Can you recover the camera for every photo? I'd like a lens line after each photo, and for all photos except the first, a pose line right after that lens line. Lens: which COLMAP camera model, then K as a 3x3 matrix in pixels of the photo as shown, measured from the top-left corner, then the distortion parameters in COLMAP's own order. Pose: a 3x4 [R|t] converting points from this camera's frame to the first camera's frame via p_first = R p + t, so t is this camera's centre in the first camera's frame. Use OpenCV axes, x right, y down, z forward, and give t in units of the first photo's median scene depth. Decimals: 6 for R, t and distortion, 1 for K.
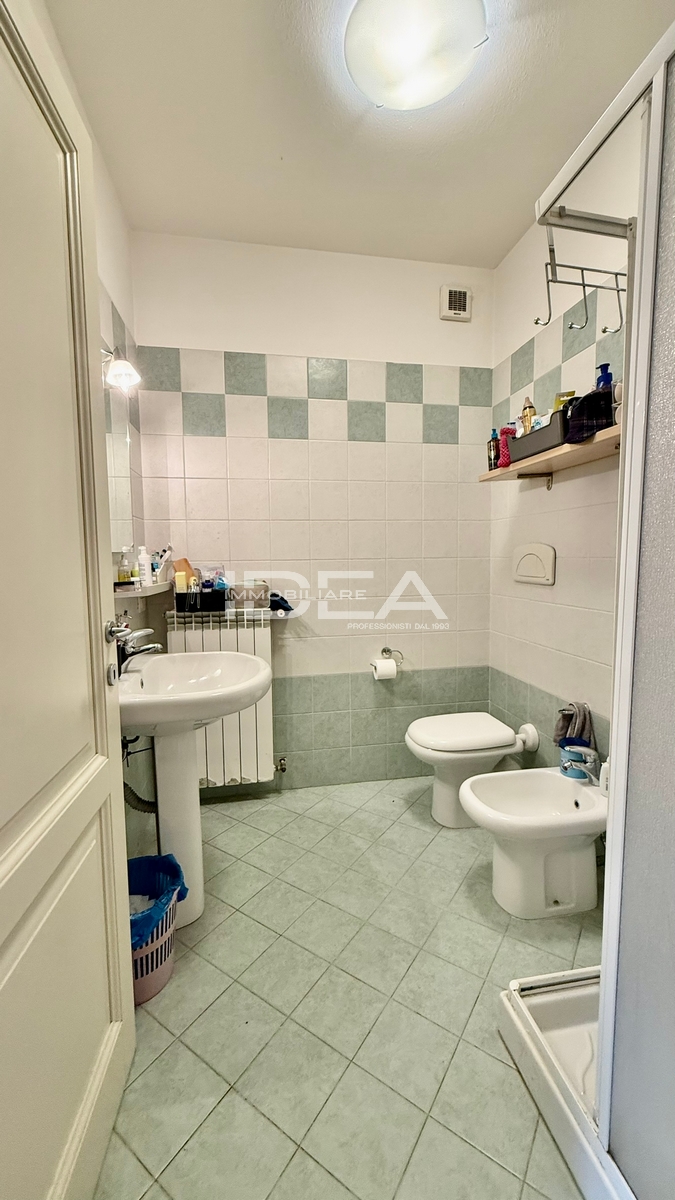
lens RADIAL K [[477.8, 0, 337.9], [0, 477.8, 595.1], [0, 0, 1]] dist [0.000050, -0.000002]
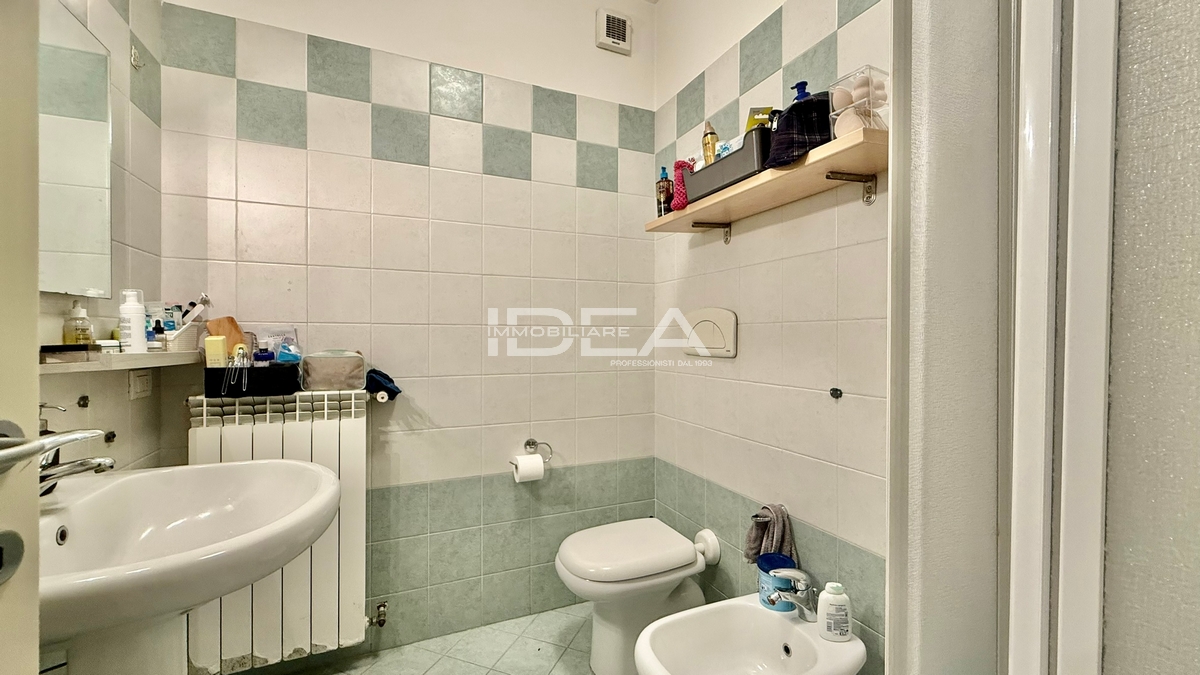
lens RADIAL K [[477.8, 0, 596.5], [0, 477.8, 339.0], [0, 0, 1]] dist [0.000050, -0.000002]
pose [[0.972852, 0.012800, 0.231074, 0.025859], [0.005261, 0.996988, -0.077376, 0.008937], [-0.231369, 0.076491, 0.969854, 0.230463]]
